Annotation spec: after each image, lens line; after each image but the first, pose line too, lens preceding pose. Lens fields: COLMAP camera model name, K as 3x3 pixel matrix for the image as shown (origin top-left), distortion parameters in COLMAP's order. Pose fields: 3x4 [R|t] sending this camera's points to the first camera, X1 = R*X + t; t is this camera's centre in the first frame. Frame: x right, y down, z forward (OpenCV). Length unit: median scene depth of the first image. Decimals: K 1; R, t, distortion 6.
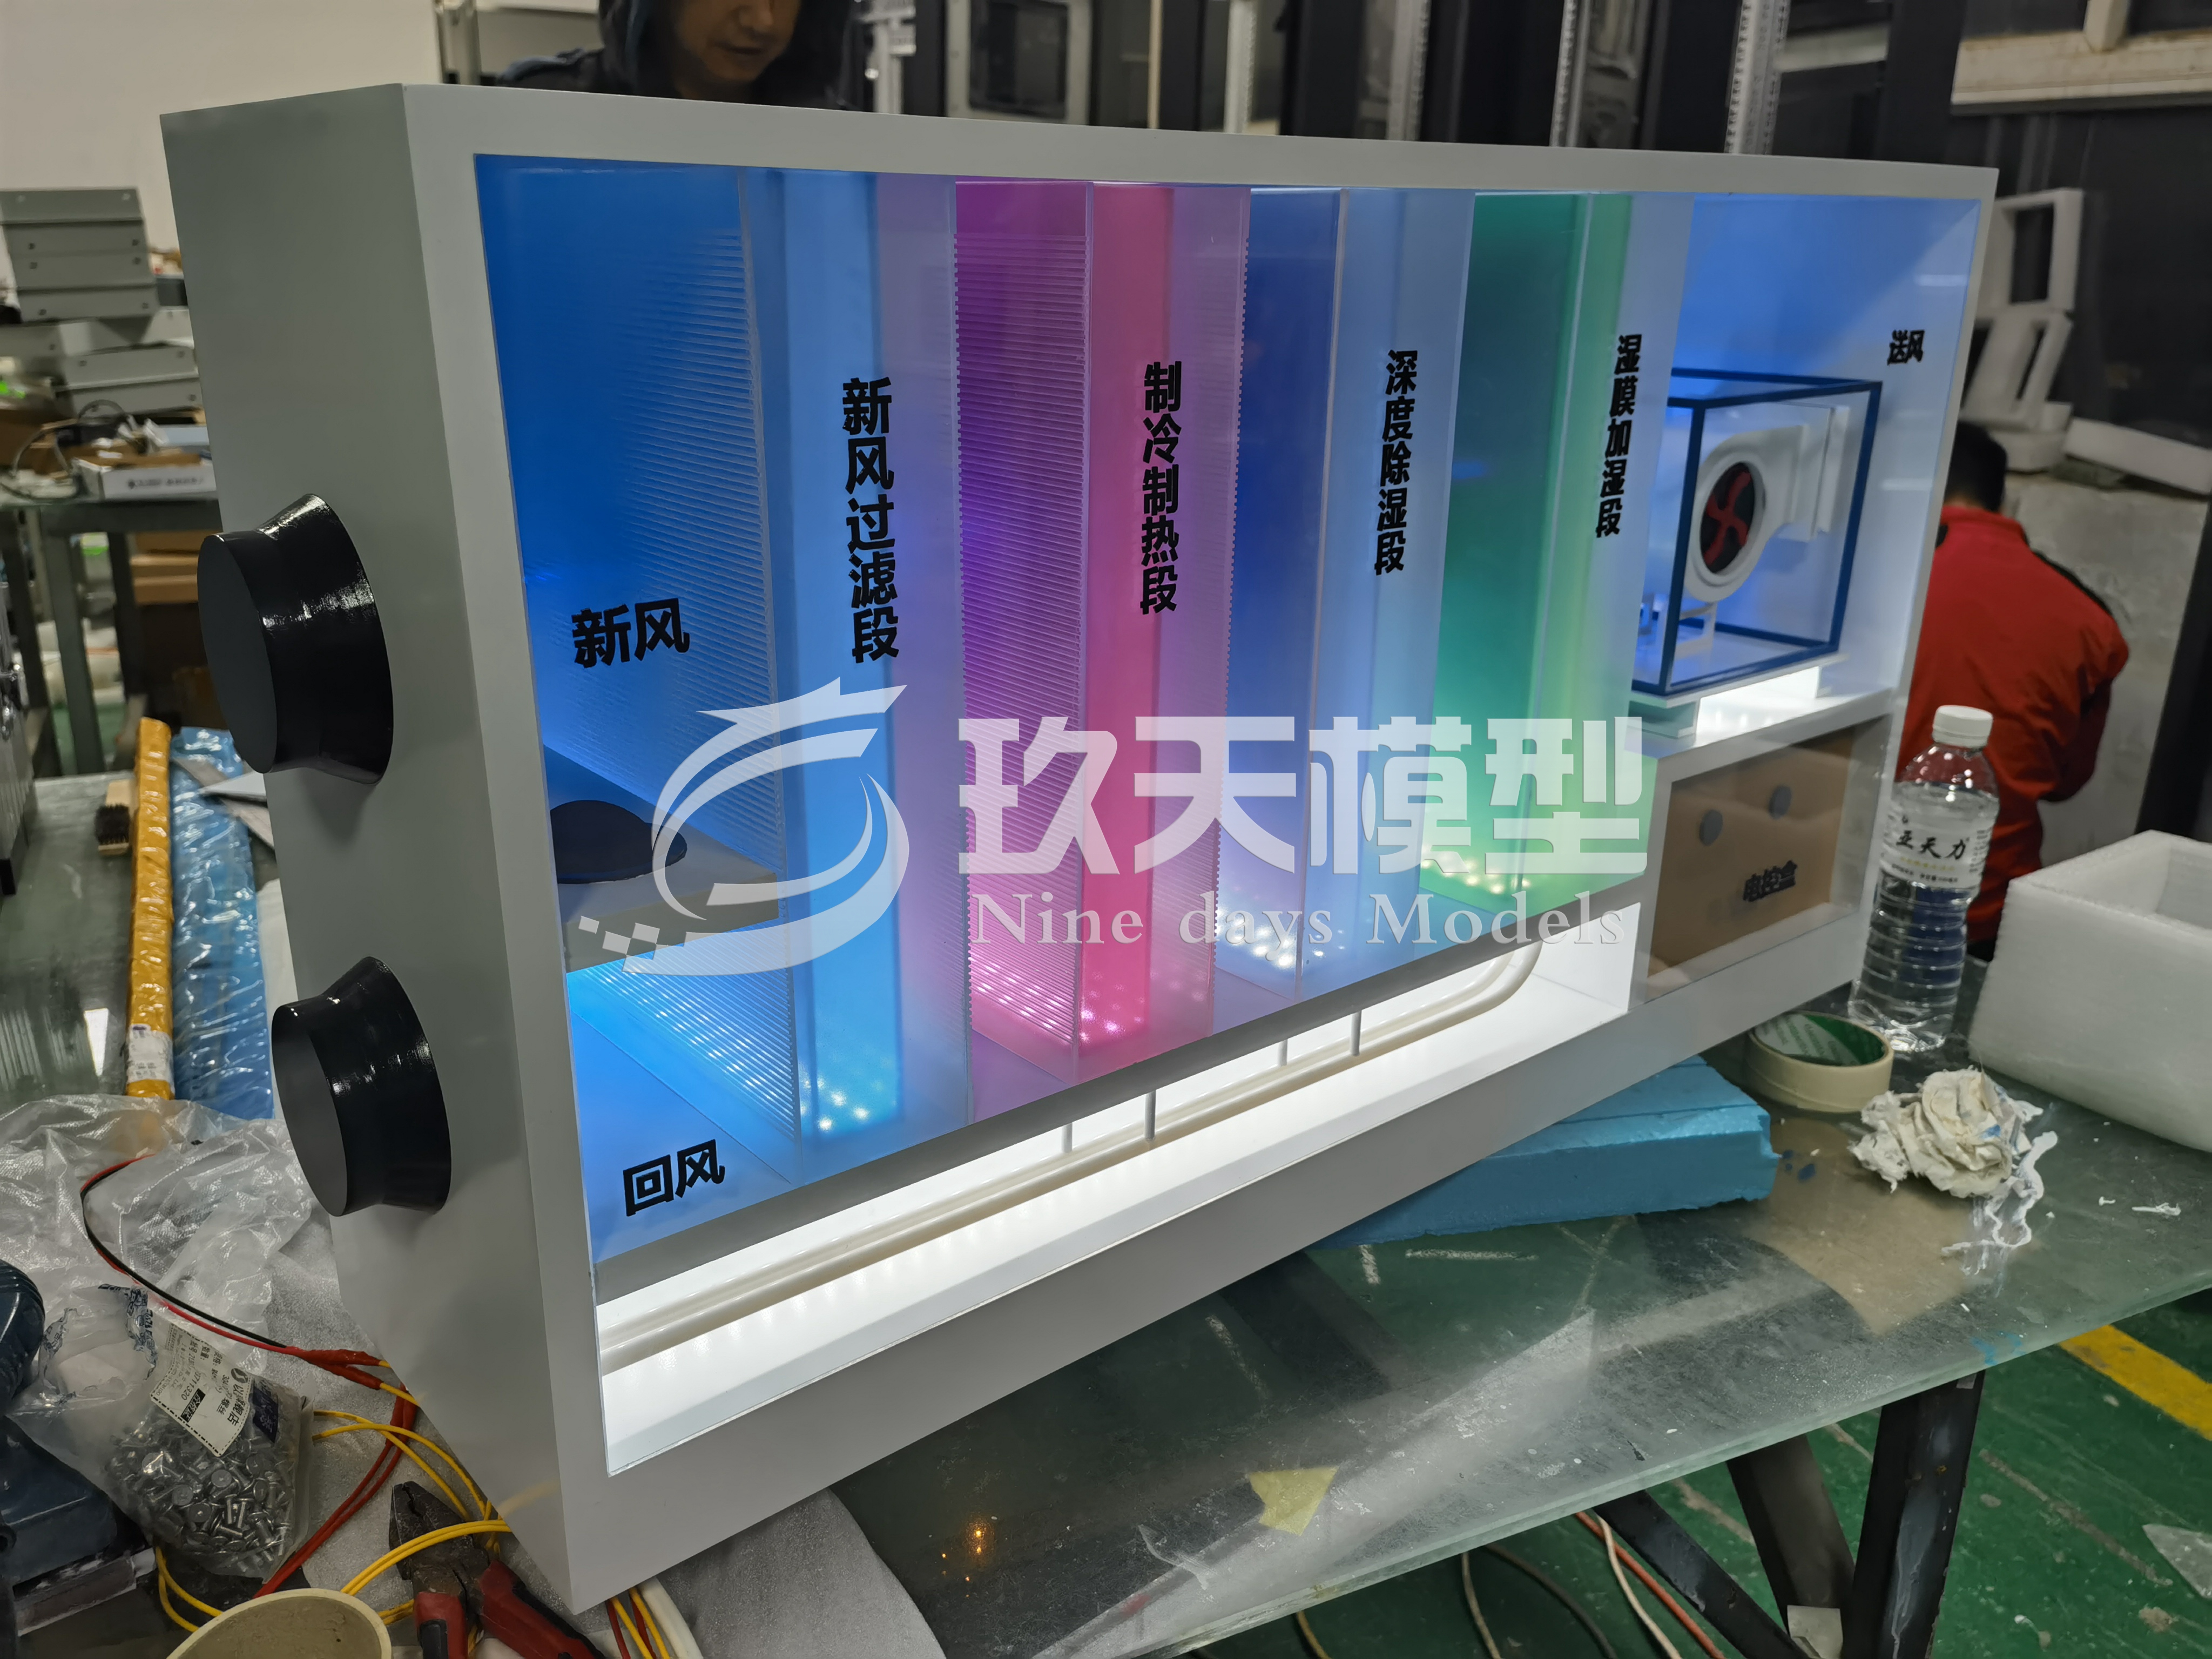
lens RADIAL K [[1754.8, 0, 1112.6], [0, 1754.8, 828.8], [0, 0, 1]] dist [0.038280, 0.018878]
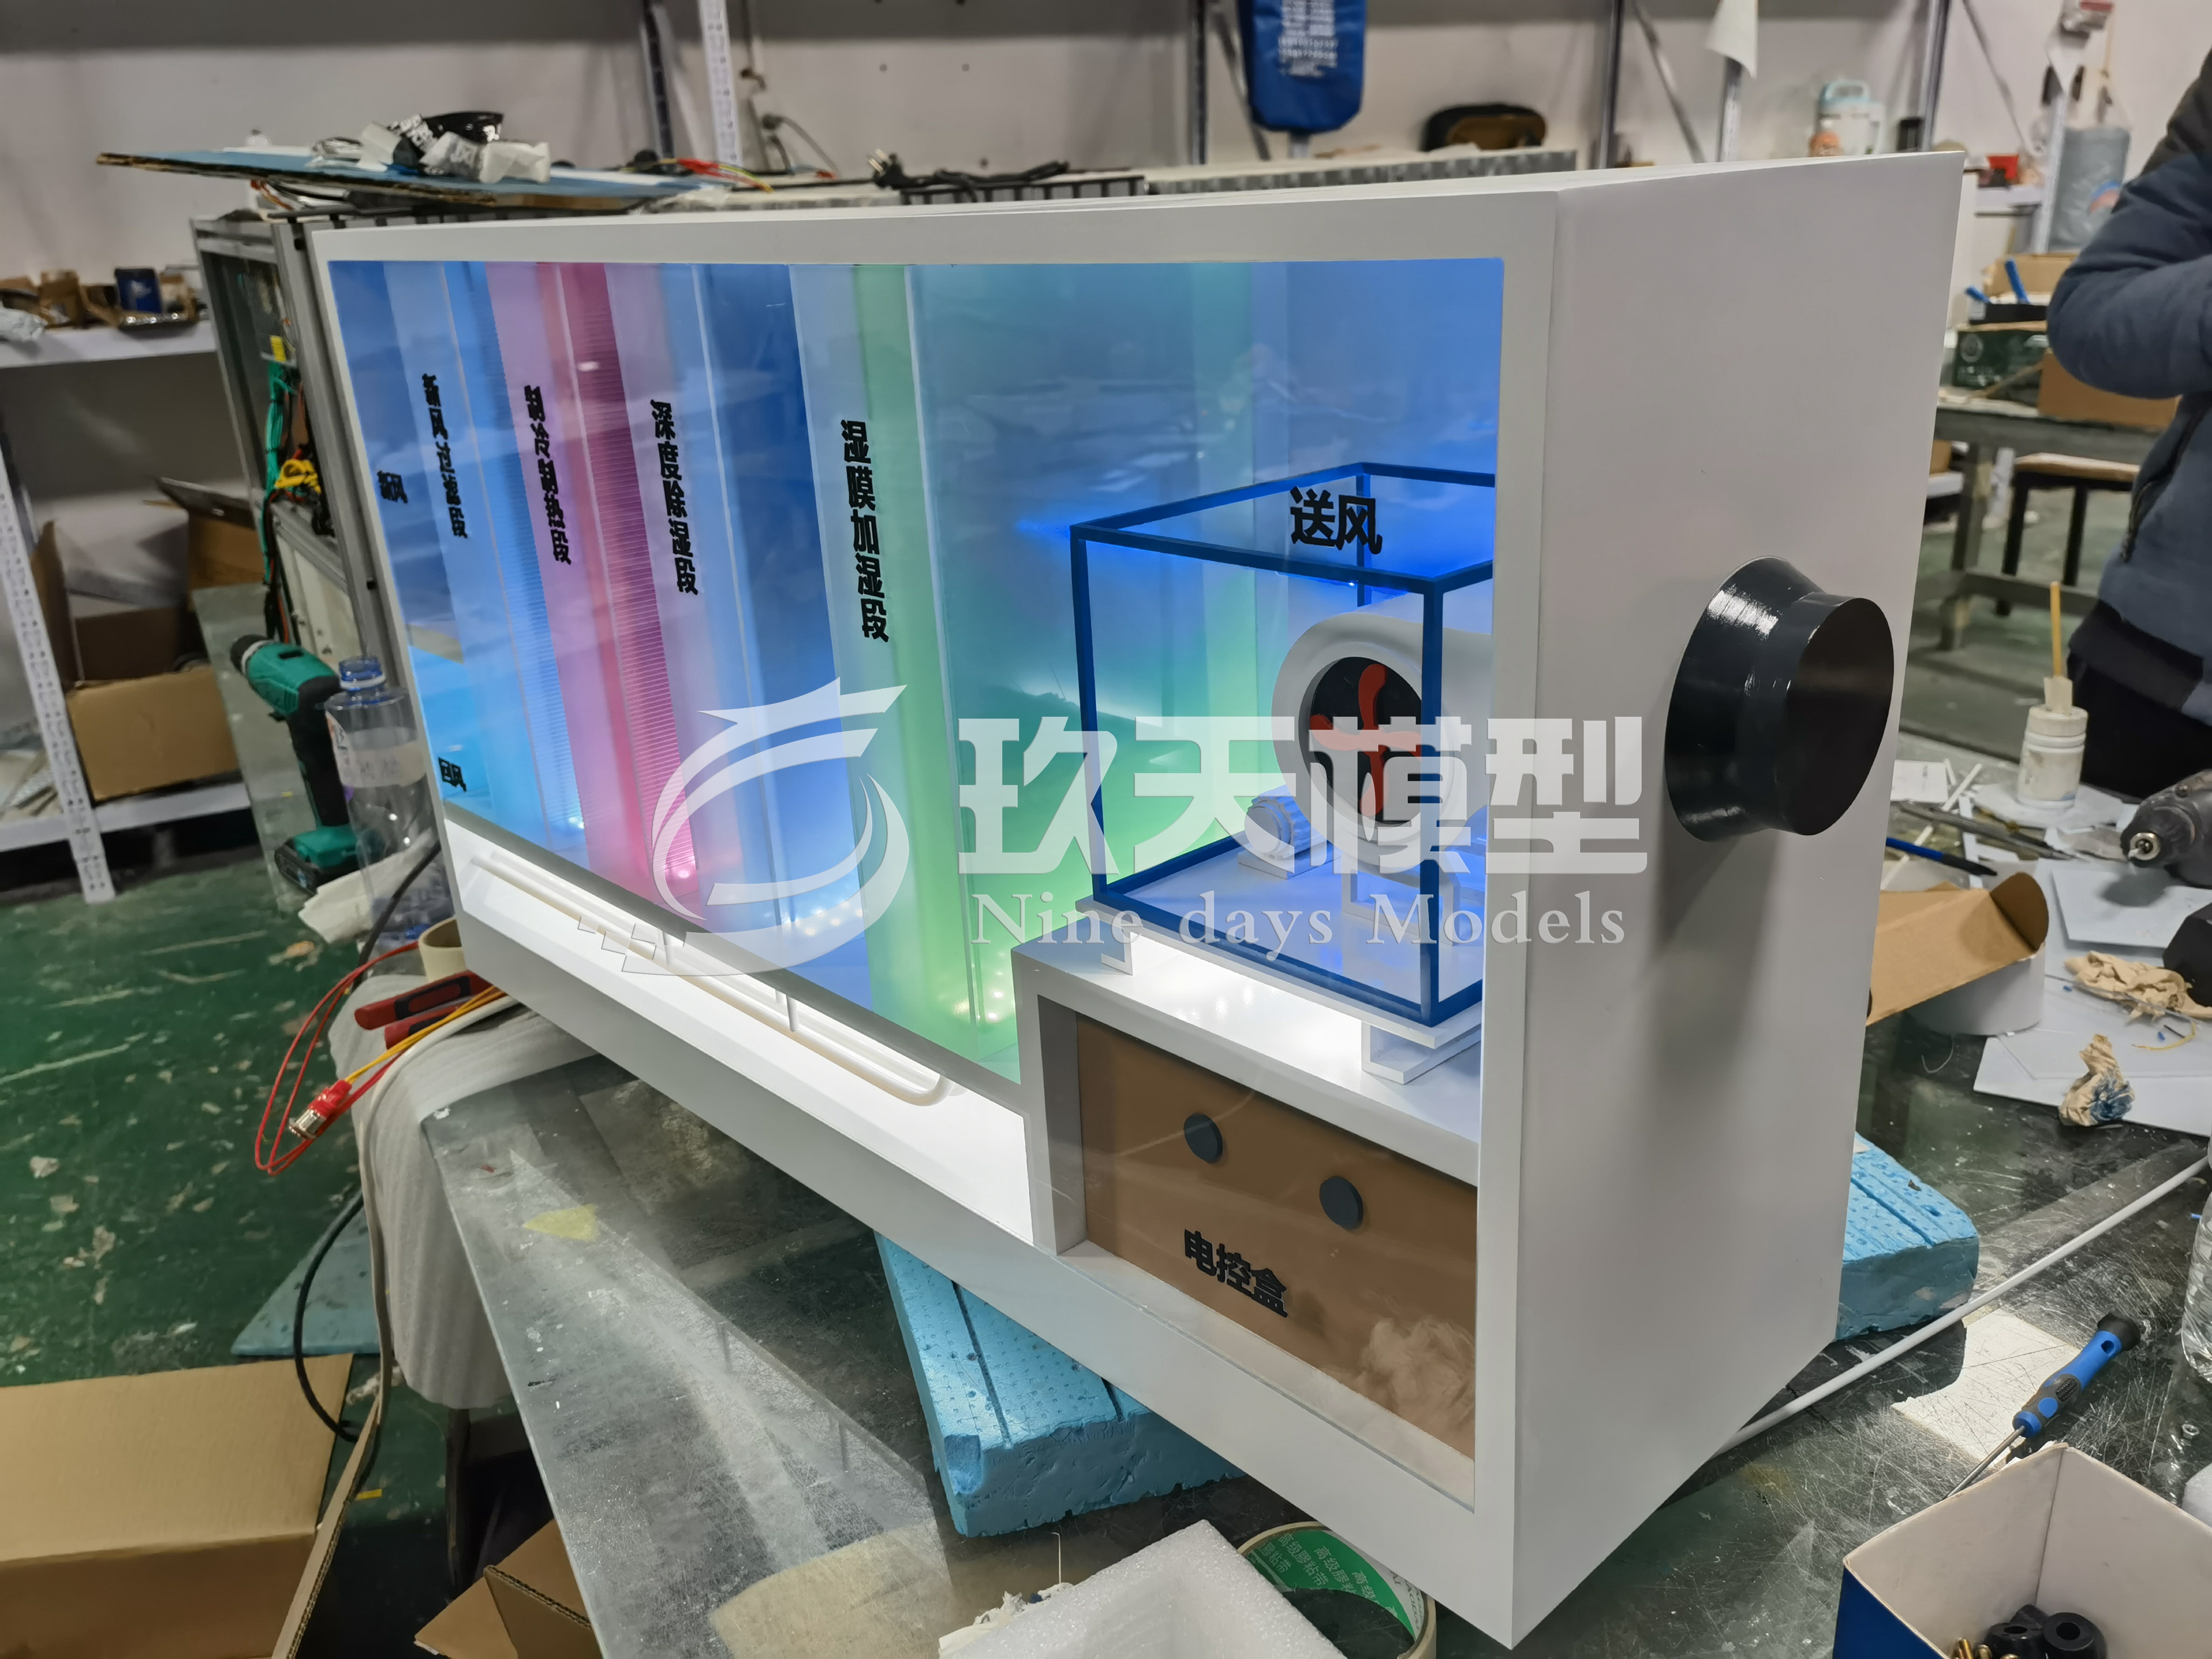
lens RADIAL K [[1754.8, 0, 1121.5], [0, 1754.8, 819.8], [0, 0, 1]] dist [0.038280, 0.018878]
pose [[0.060098, 0.326855, -0.943162, 1.536133], [-0.279667, 0.912541, 0.298423, -0.508616], [0.958214, 0.245836, 0.146252, 1.340730]]
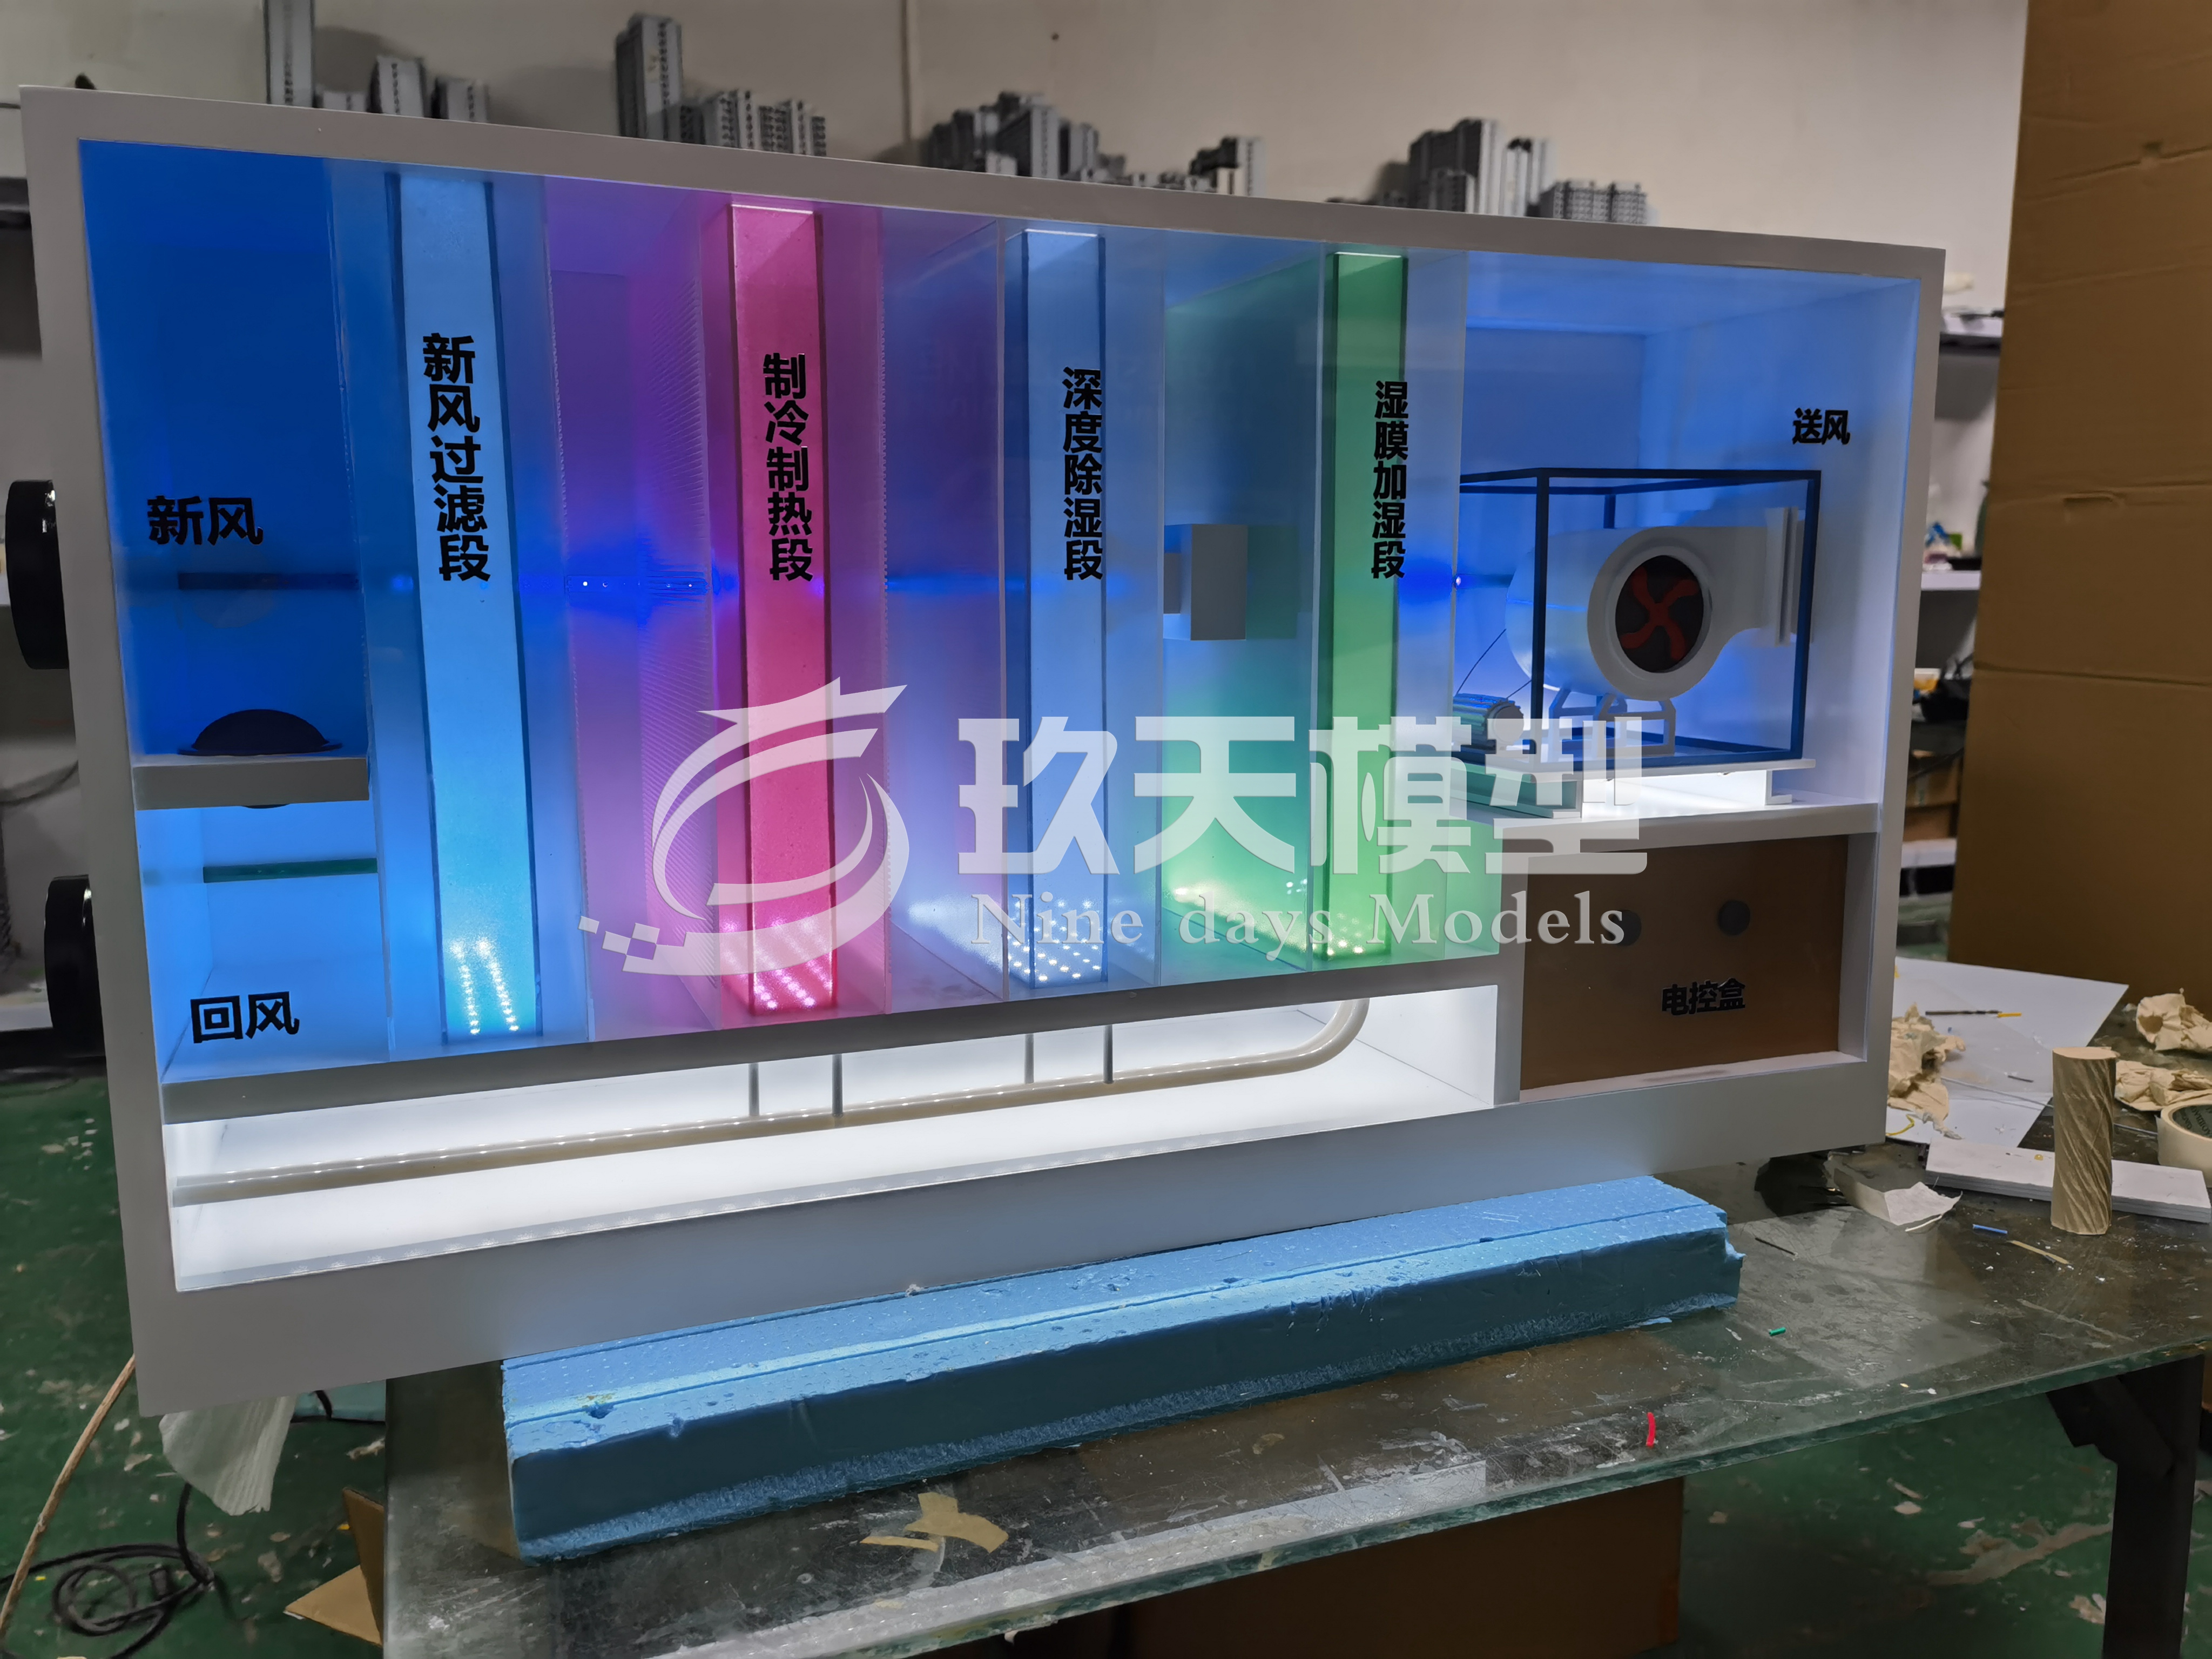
lens RADIAL K [[1754.8, 0, 1123.6], [0, 1754.8, 848.3], [0, 0, 1]] dist [0.038280, 0.018878]
pose [[0.953400, 0.029122, -0.300301, 0.585885], [-0.084011, 0.981590, -0.171531, 0.221829], [0.289777, 0.188766, 0.938294, 0.065618]]
